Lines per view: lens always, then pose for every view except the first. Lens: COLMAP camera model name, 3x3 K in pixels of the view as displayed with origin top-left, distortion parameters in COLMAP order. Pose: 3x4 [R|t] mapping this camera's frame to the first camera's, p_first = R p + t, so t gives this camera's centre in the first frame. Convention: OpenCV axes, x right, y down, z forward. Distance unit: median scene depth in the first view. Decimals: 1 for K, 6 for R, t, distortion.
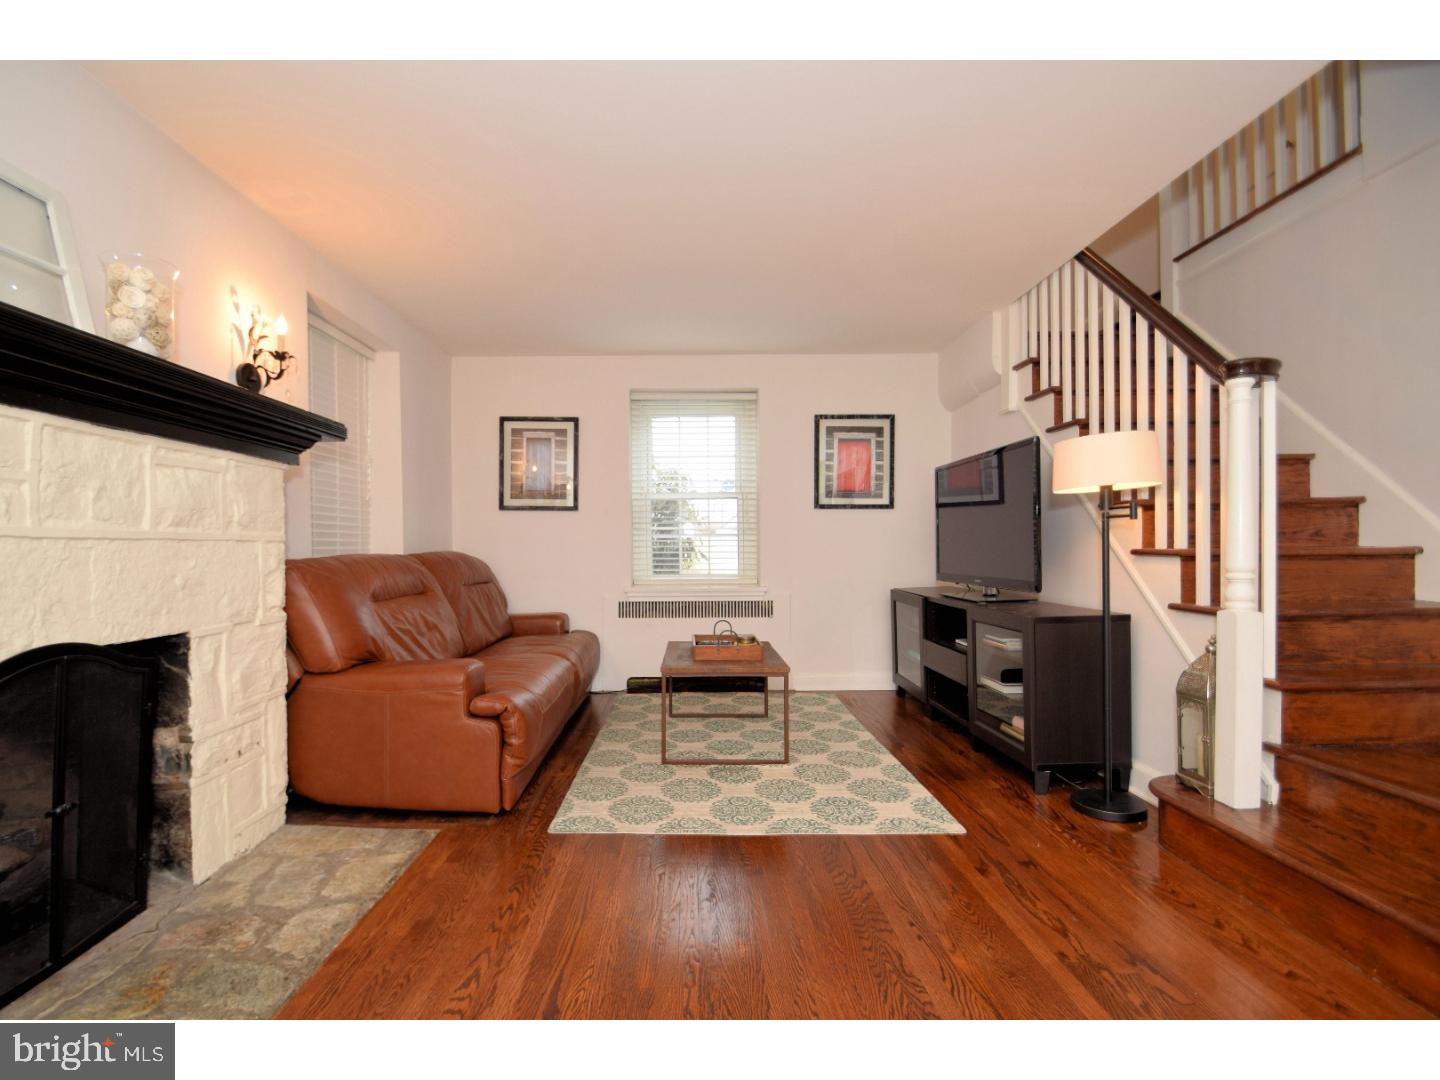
lens RADIAL K [[651.4, 0, 682.3], [0, 651.4, 561.7], [0, 0, 1]] dist [-0.009517, -0.006292]
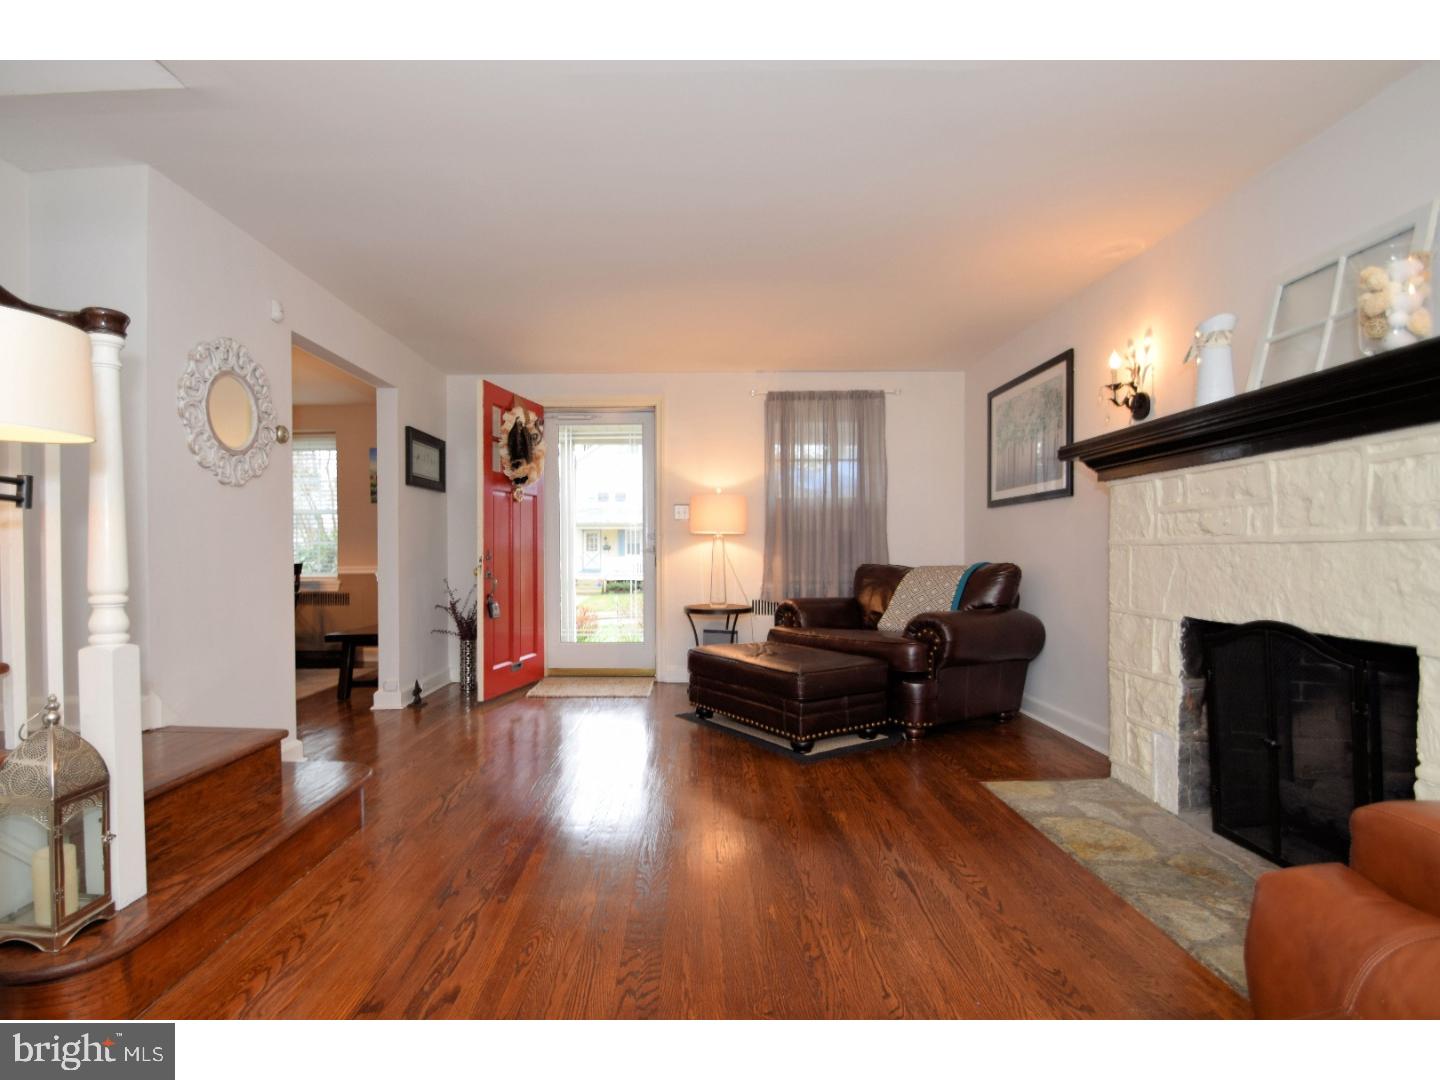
lens RADIAL K [[725.6, 0, 681.5], [0, 725.6, 551.7], [0, 0, 1]] dist [-0.020779, -0.002639]
pose [[-0.999948, 0.010010, 0.001821, 0.151972], [0.010037, 0.999827, 0.015647, -0.030057], [-0.001664, 0.015665, -0.999876, 1.414257]]
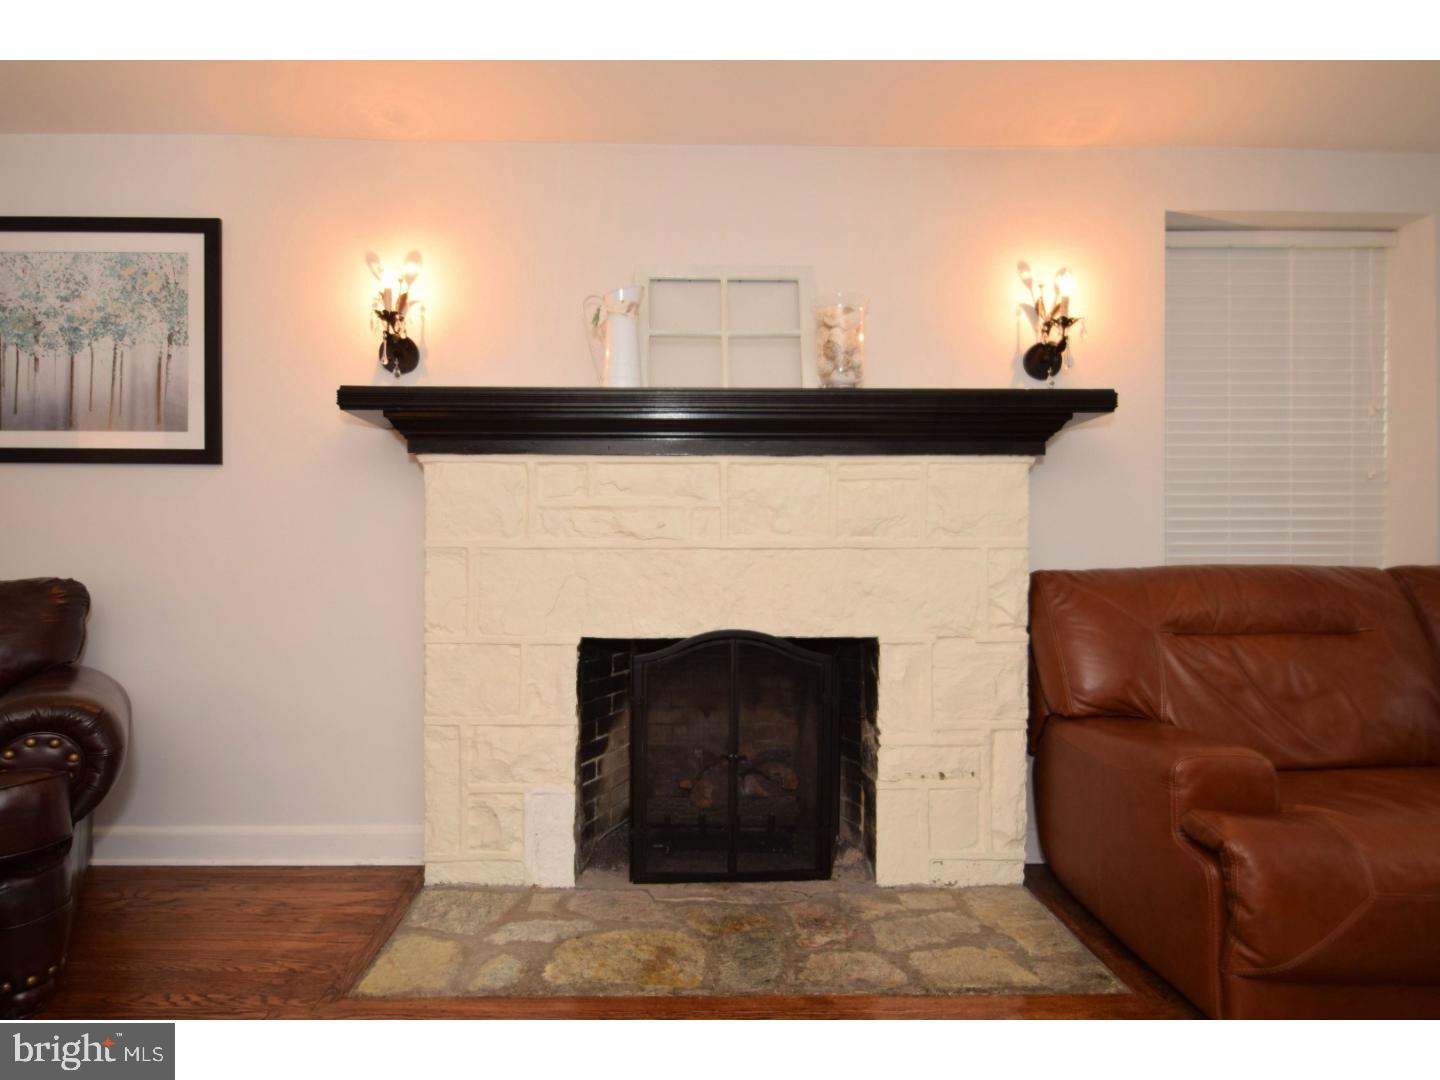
lens RADIAL K [[805.0, 0, 687.3], [0, 805.0, 558.5], [0, 0, 1]] dist [0.004923, -0.001591]
pose [[0.040530, 0.009390, -0.999134, 0.373886], [-0.019988, 0.999763, 0.008585, -0.016494], [0.998978, 0.019623, 0.040708, 0.468592]]
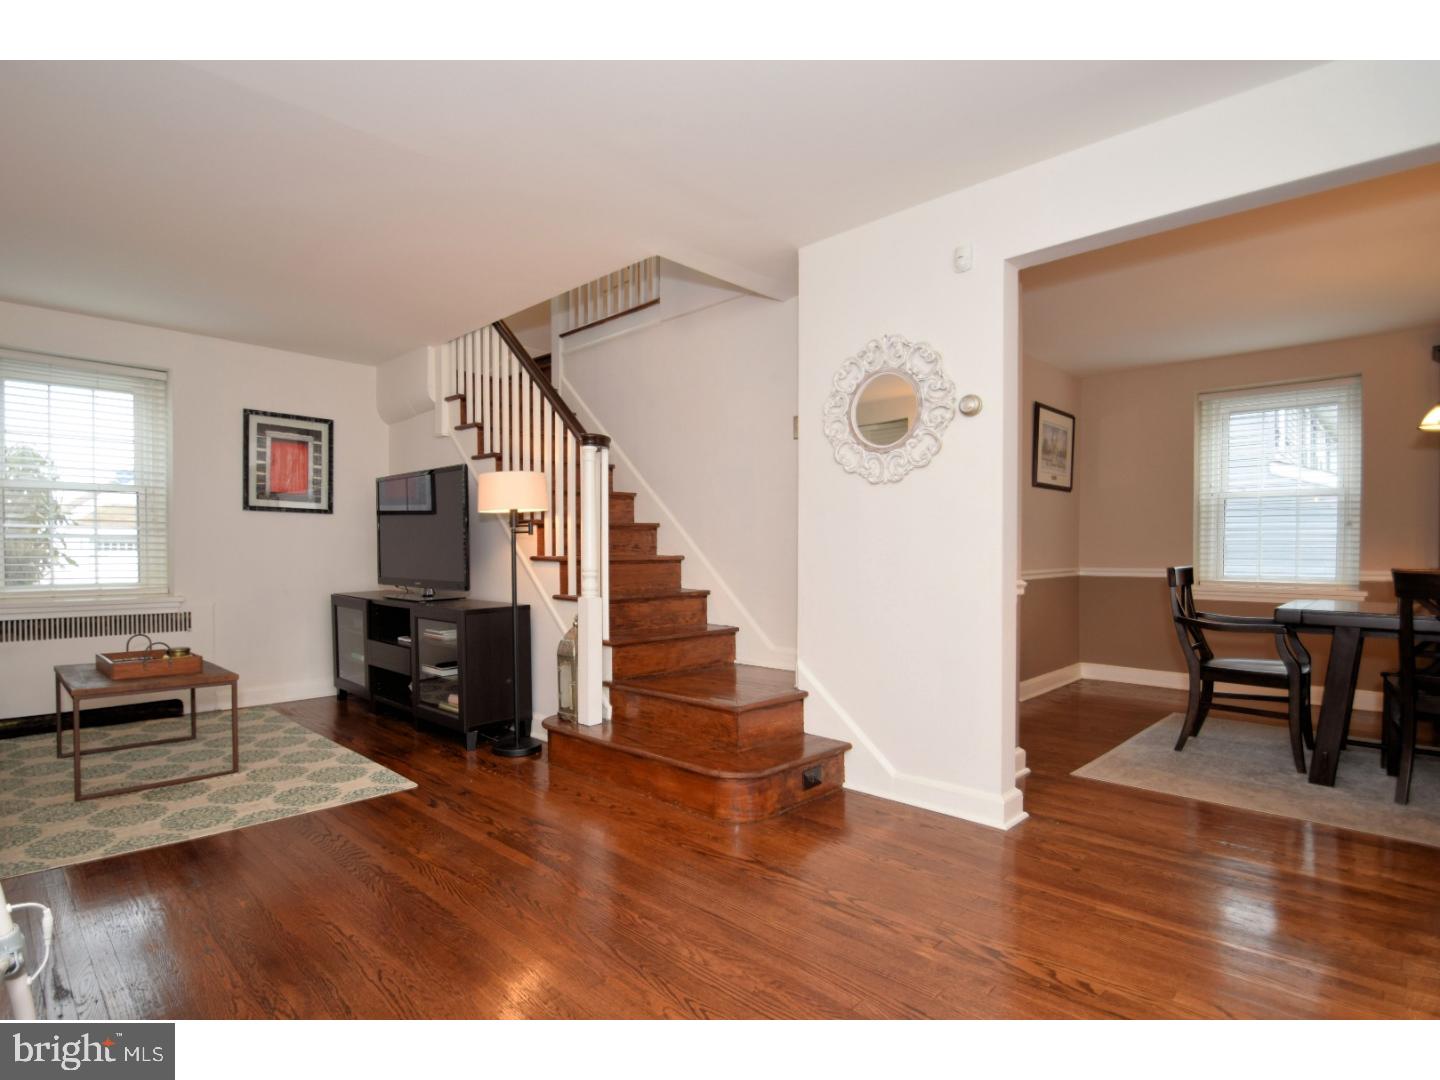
lens RADIAL K [[725.6, 0, 675.5], [0, 725.6, 564.4], [0, 0, 1]] dist [-0.020779, -0.002639]
pose [[0.701366, -0.002485, 0.712797, -0.173165], [0.006797, 0.999972, -0.003202, 0.004927], [-0.712769, 0.007090, 0.701363, -0.277291]]
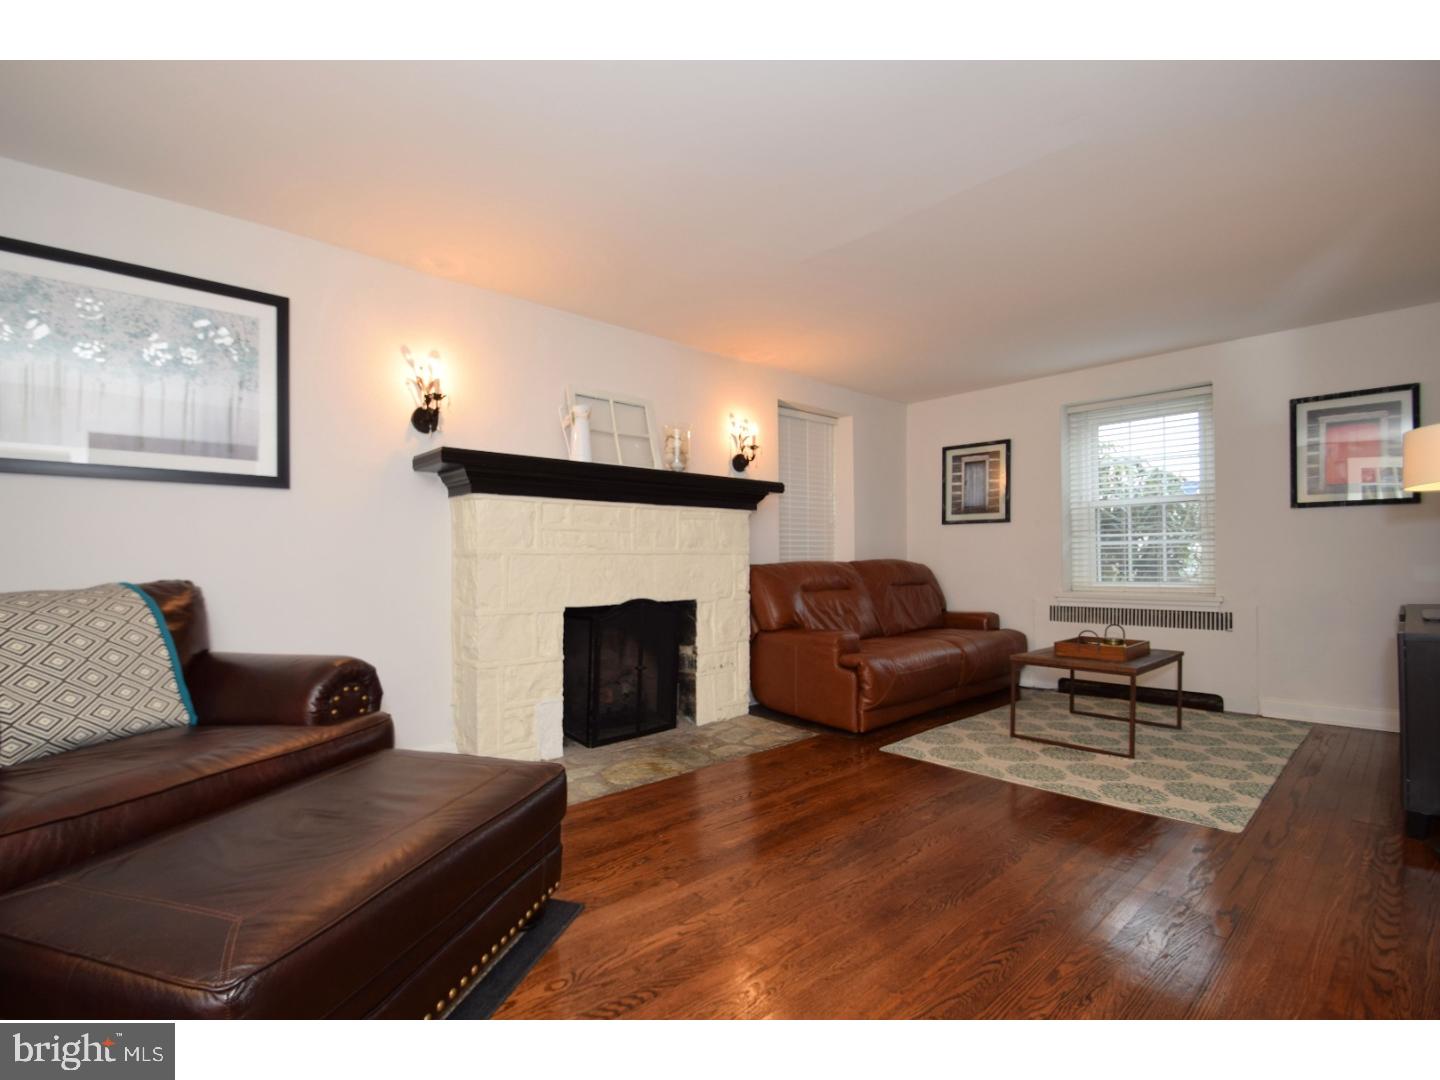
lens RADIAL K [[651.4, 0, 691.3], [0, 651.4, 563.2], [0, 0, 1]] dist [-0.009517, -0.006292]
pose [[0.674987, 0.001264, -0.737829, 0.537912], [-0.008460, 0.999946, -0.006027, 0.005158], [0.737781, 0.010311, 0.674961, -0.288284]]
